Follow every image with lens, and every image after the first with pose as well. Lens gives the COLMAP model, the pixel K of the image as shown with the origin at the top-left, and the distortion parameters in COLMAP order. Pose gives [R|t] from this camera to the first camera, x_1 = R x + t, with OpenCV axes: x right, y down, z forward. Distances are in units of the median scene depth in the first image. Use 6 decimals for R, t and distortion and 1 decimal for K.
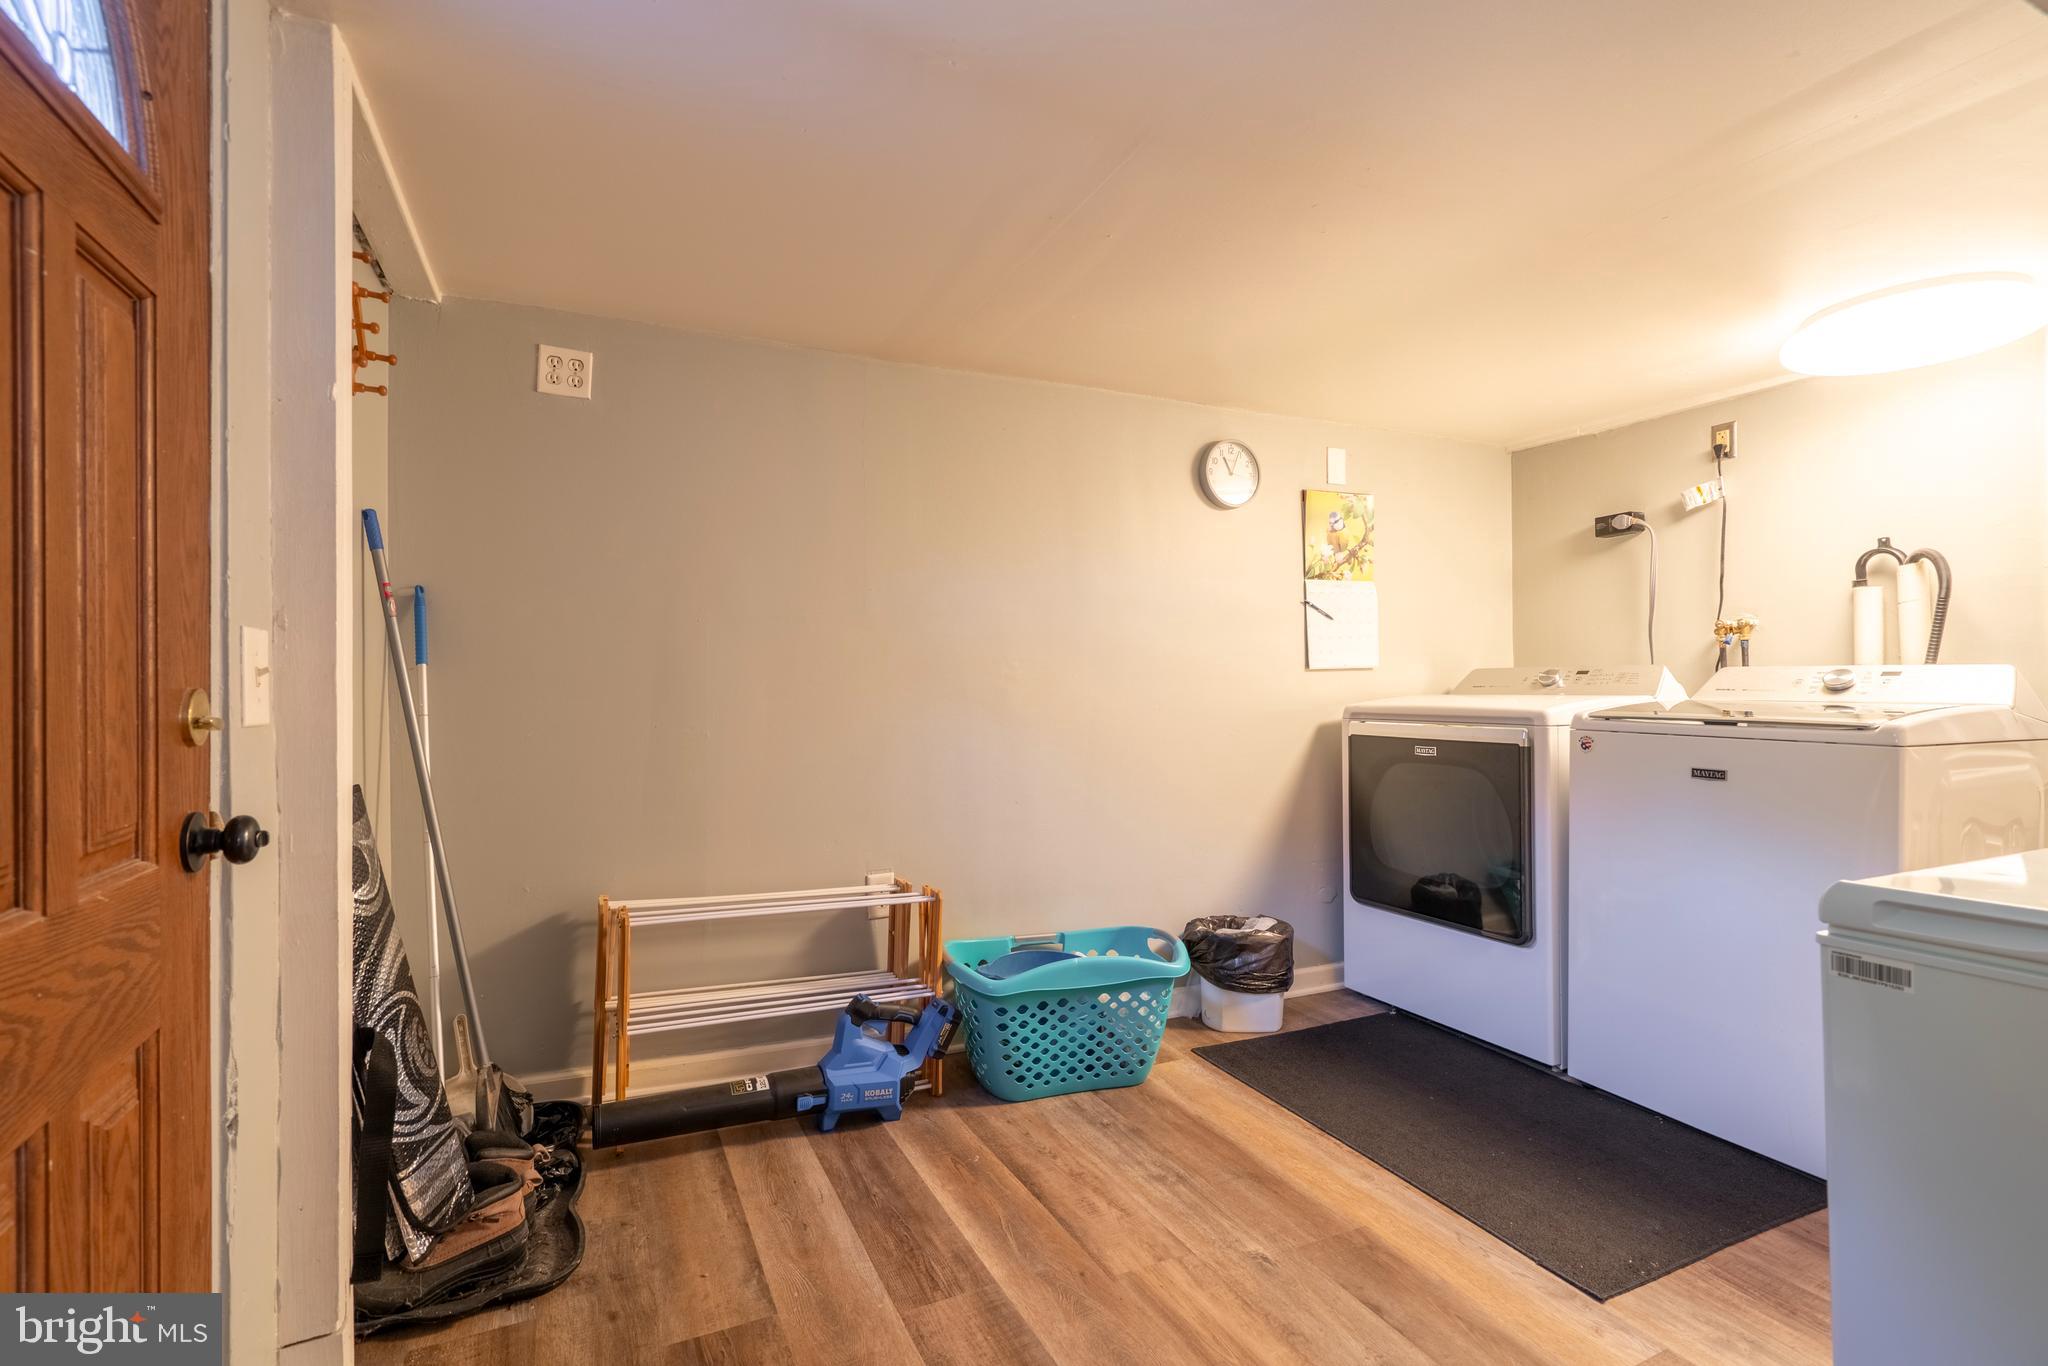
lens RADIAL K [[920.9, 0, 1014.7], [0, 920.9, 678.1], [0, 0, 1]] dist [-0.014410, 0.006985]
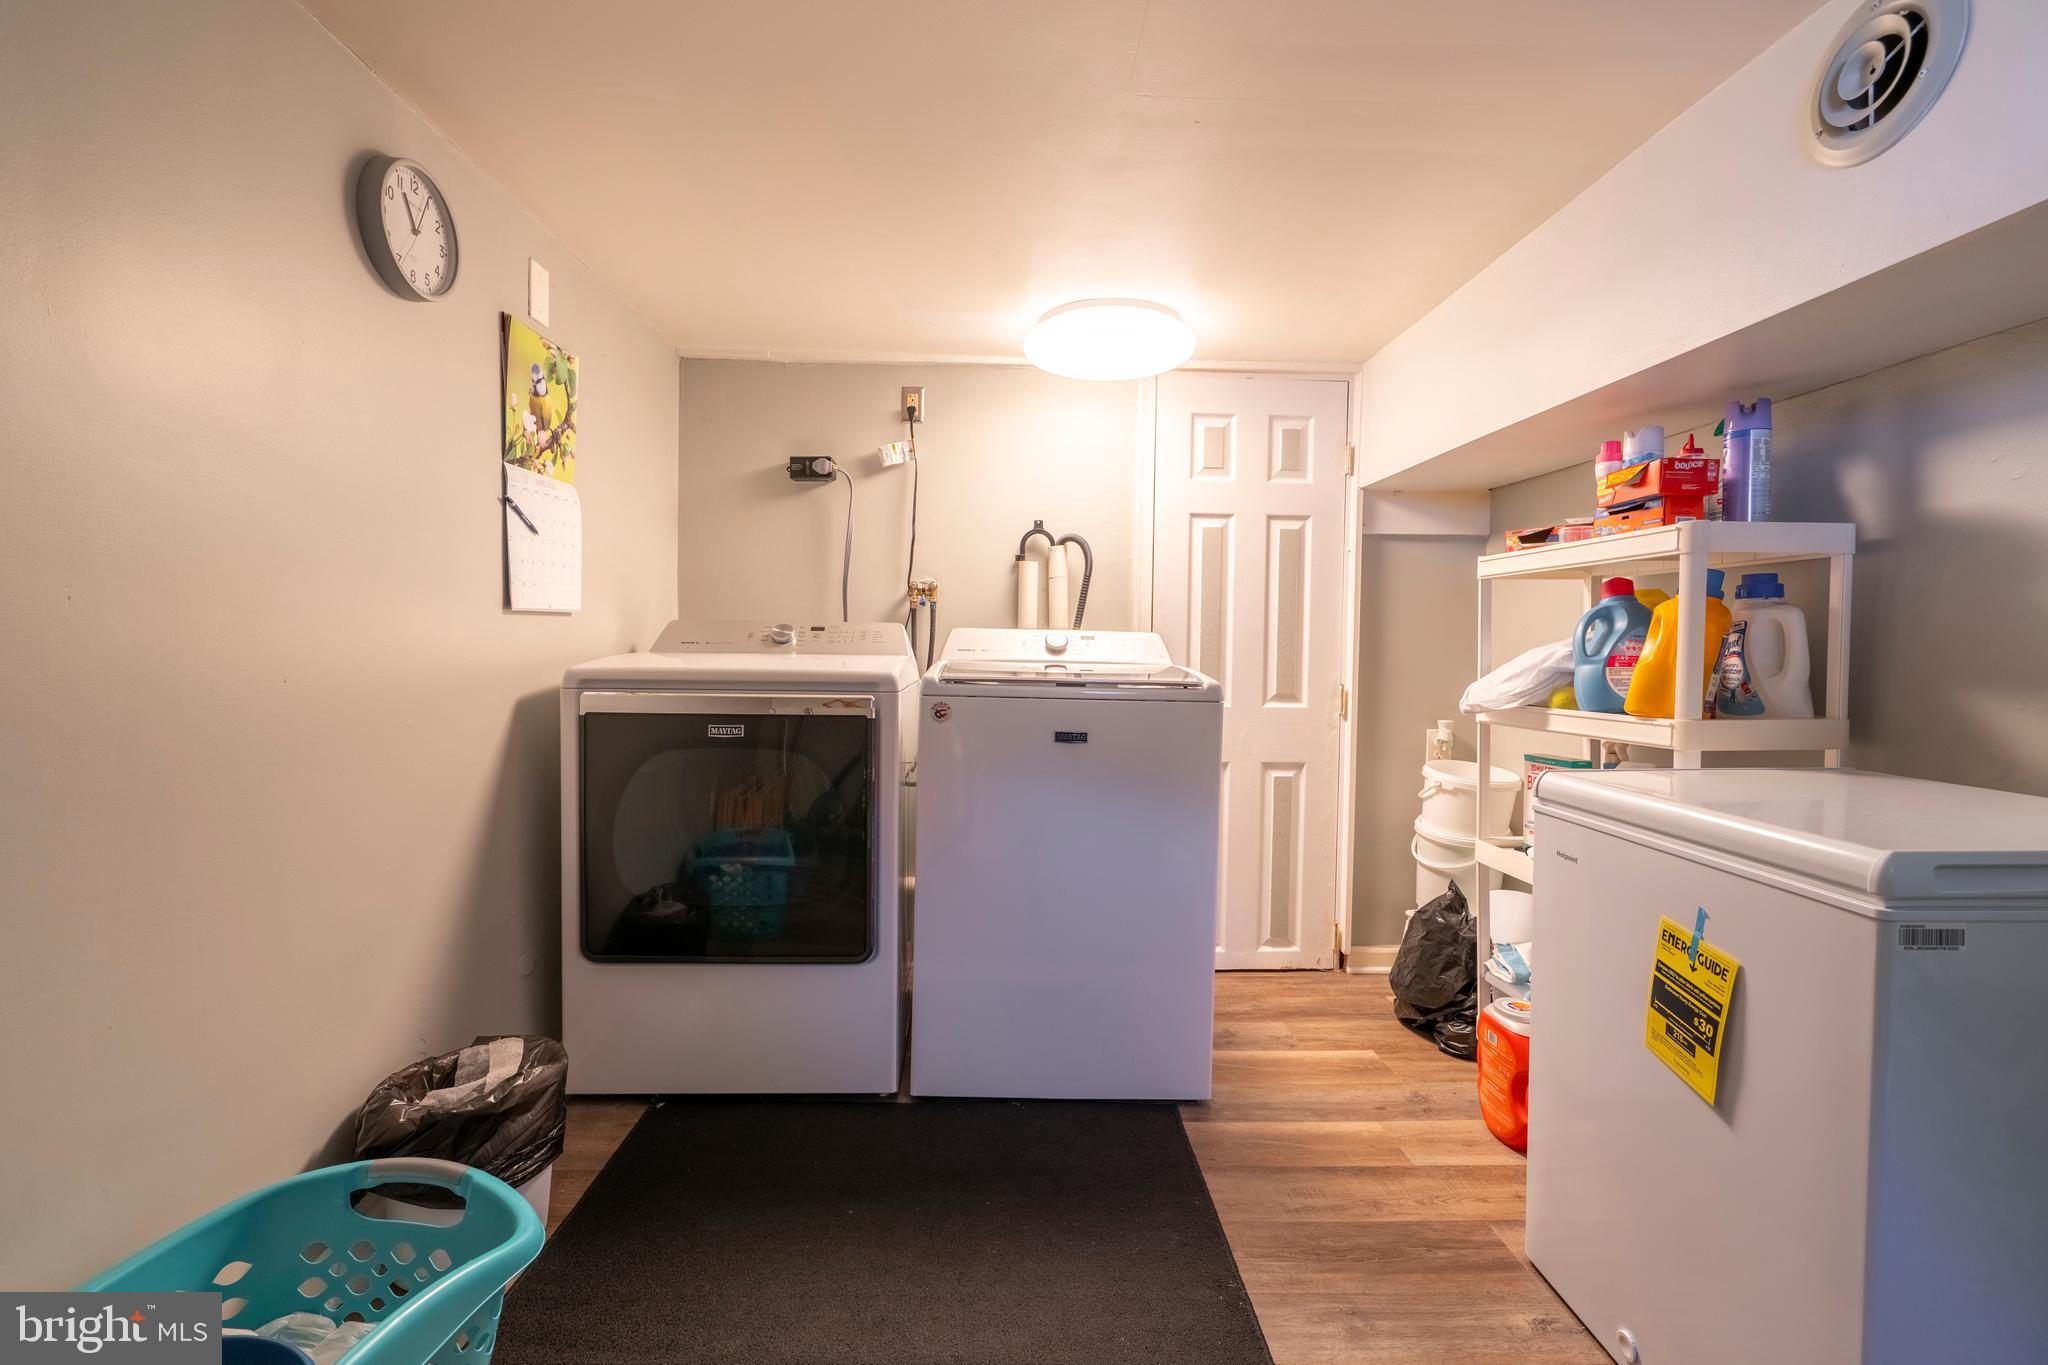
lens RADIAL K [[920.9, 0, 1014.7], [0, 920.9, 677.6], [0, 0, 1]] dist [-0.014410, 0.006985]
pose [[0.399581, -0.017953, 0.916522, -0.114837], [-0.024439, 0.999244, 0.030228, 0.009391], [-0.916372, -0.034477, 0.398840, 0.469770]]
